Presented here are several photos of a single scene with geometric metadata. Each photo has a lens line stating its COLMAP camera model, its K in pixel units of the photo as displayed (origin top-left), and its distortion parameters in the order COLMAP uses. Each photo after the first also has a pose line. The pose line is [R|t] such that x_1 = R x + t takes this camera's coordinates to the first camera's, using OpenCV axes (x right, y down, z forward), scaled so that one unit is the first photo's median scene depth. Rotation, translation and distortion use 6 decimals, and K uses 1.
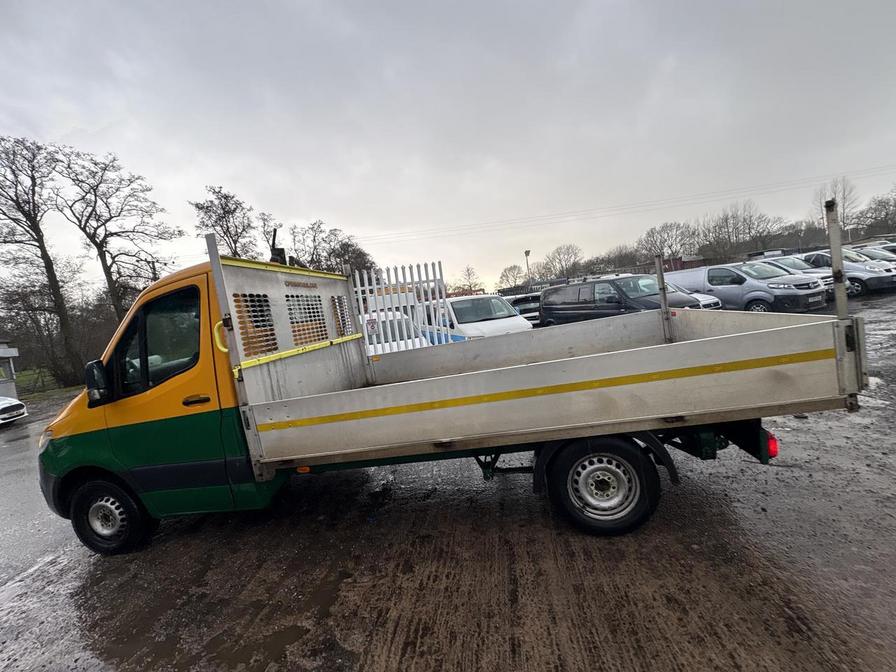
lens RADIAL K [[354.4, 0, 448.8], [0, 354.4, 337.6], [0, 0, 1]] dist [-0.000337, -0.000372]
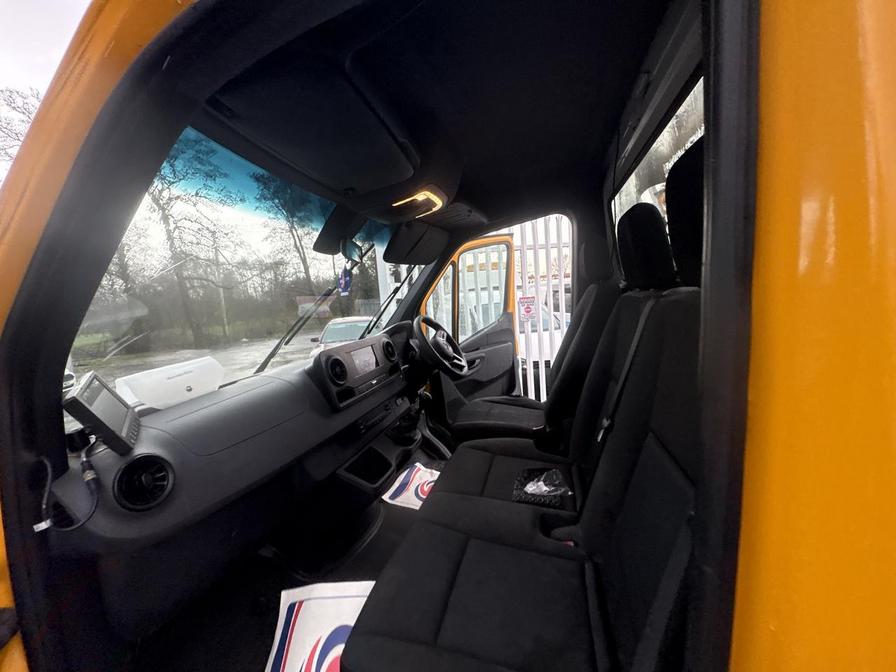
lens RADIAL K [[354.4, 0, 448.8], [0, 354.4, 337.6], [0, 0, 1]] dist [-0.000337, -0.000372]
pose [[0.992258, 0.064742, -0.105985, -0.093763], [-0.060726, 0.997325, 0.040695, 0.000915], [0.108336, -0.033943, 0.993535, 0.117417]]
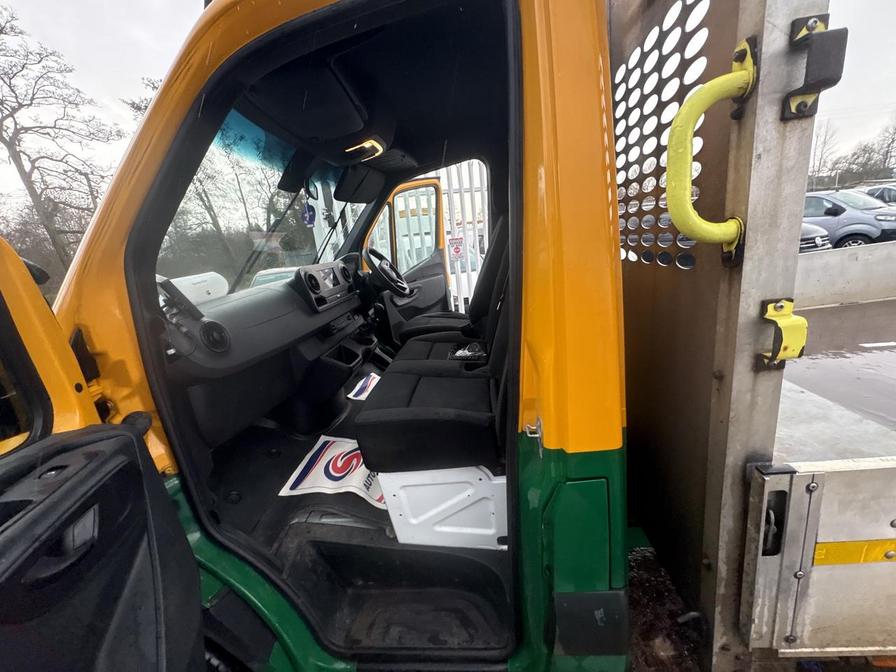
lens RADIAL K [[354.8, 0, 448.7], [0, 354.8, 334.8], [0, 0, 1]] dist [0.001188, -0.000229]
pose [[0.996655, 0.006277, 0.081485, -0.094525], [-0.019327, 0.986867, 0.160375, 0.007247], [-0.079408, -0.161413, 0.983687, 0.095938]]
